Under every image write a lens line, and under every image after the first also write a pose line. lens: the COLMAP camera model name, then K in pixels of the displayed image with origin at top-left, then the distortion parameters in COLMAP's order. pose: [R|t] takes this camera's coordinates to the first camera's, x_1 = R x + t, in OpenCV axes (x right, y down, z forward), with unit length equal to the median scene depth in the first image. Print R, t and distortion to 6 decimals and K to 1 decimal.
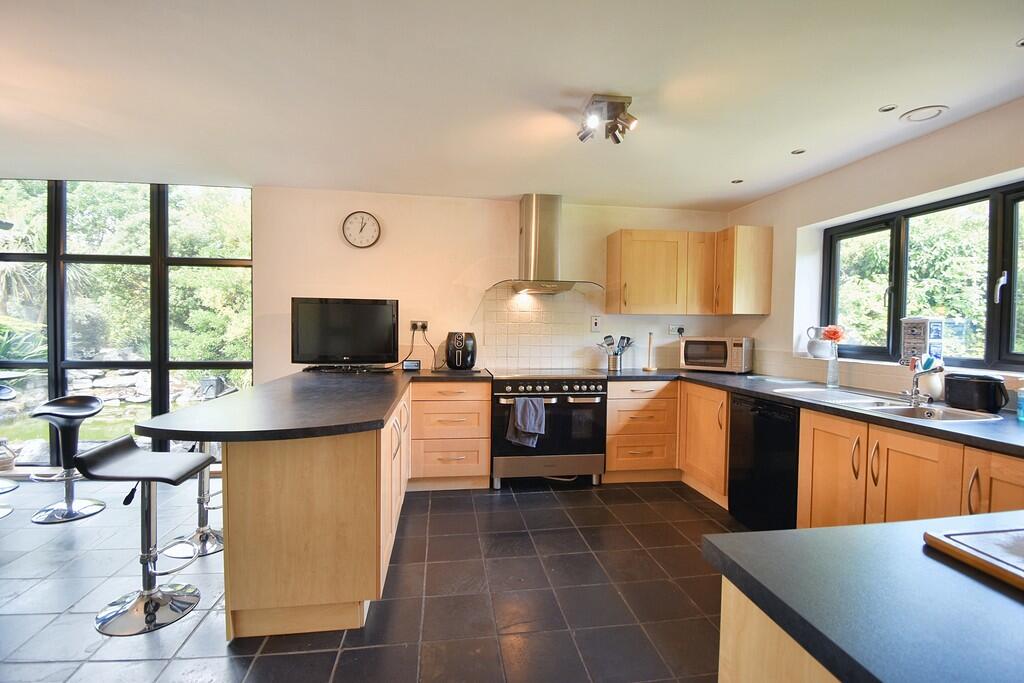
lens RADIAL K [[455.5, 0, 503.4], [0, 455.5, 341.5], [0, 0, 1]] dist [-0.010429, -0.001051]
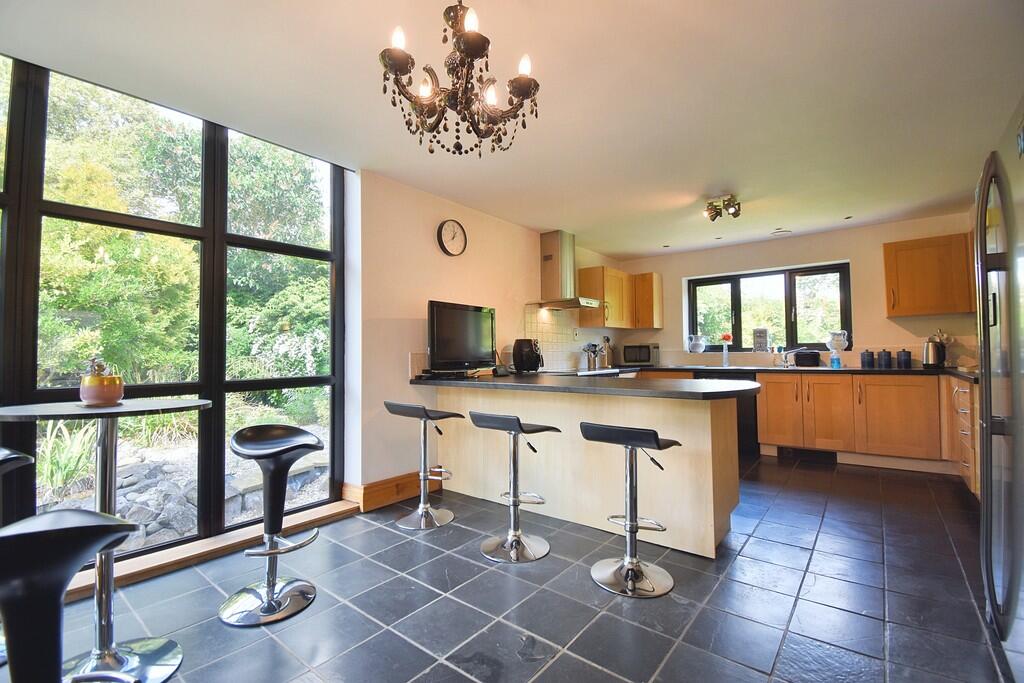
lens RADIAL K [[455.5, 0, 513.1], [0, 455.5, 341.4], [0, 0, 1]] dist [-0.010429, -0.001051]
pose [[0.731573, -0.002102, 0.681760, -0.443393], [0.044413, 0.998018, -0.044581, 0.016978], [-0.680315, 0.062893, 0.730216, 0.089751]]
